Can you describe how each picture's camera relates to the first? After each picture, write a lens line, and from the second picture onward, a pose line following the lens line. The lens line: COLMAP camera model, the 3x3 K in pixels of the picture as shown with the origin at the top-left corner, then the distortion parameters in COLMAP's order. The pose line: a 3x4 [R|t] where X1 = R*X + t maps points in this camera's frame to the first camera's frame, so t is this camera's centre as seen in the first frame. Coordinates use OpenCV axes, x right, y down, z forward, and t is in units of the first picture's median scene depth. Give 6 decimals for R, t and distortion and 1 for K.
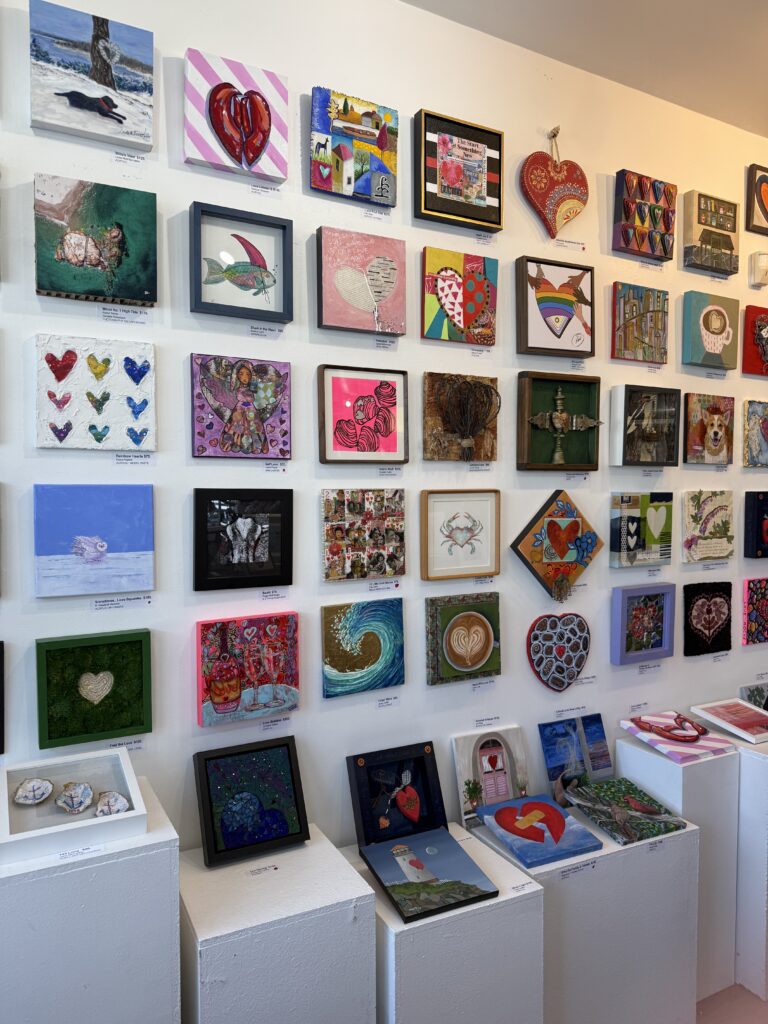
lens RADIAL K [[765.7, 0, 379.9], [0, 765.7, 507.2], [0, 0, 1]] dist [0.207423, -0.358045]
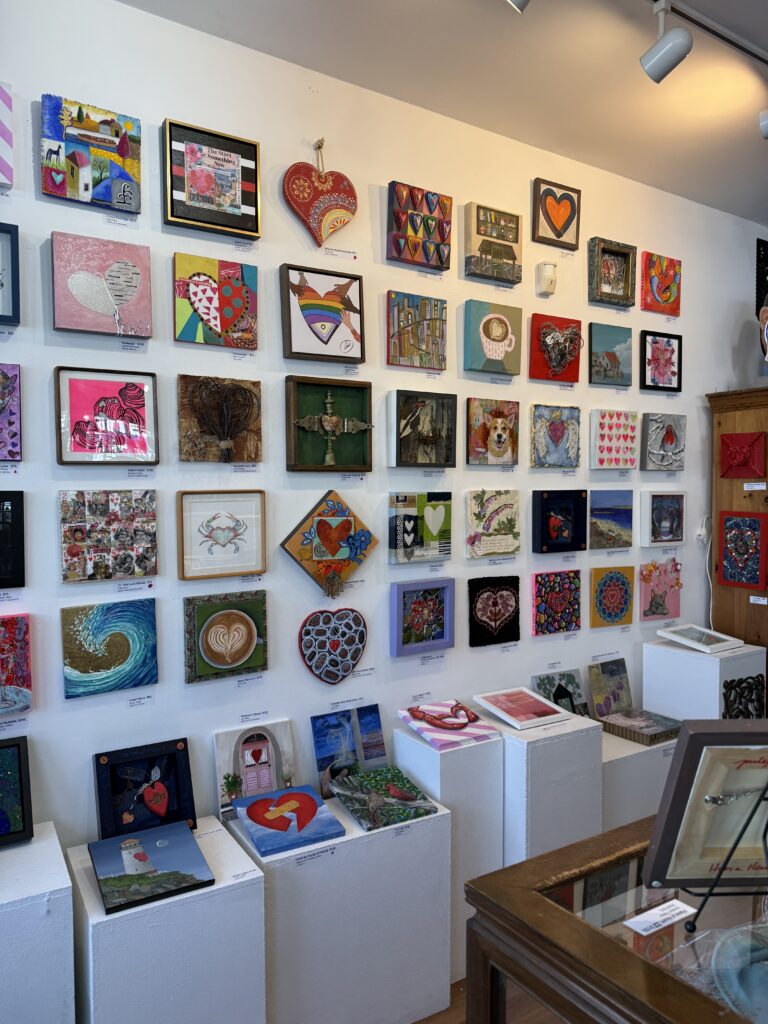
lens RADIAL K [[765.7, 0, 379.9], [0, 765.7, 507.2], [0, 0, 1]] dist [0.207423, -0.358045]
pose [[0.998826, -0.008128, 0.047751, 0.259363], [0.008149, 0.999967, -0.000250, 0.001400], [-0.047747, 0.000639, 0.998859, -0.033678]]
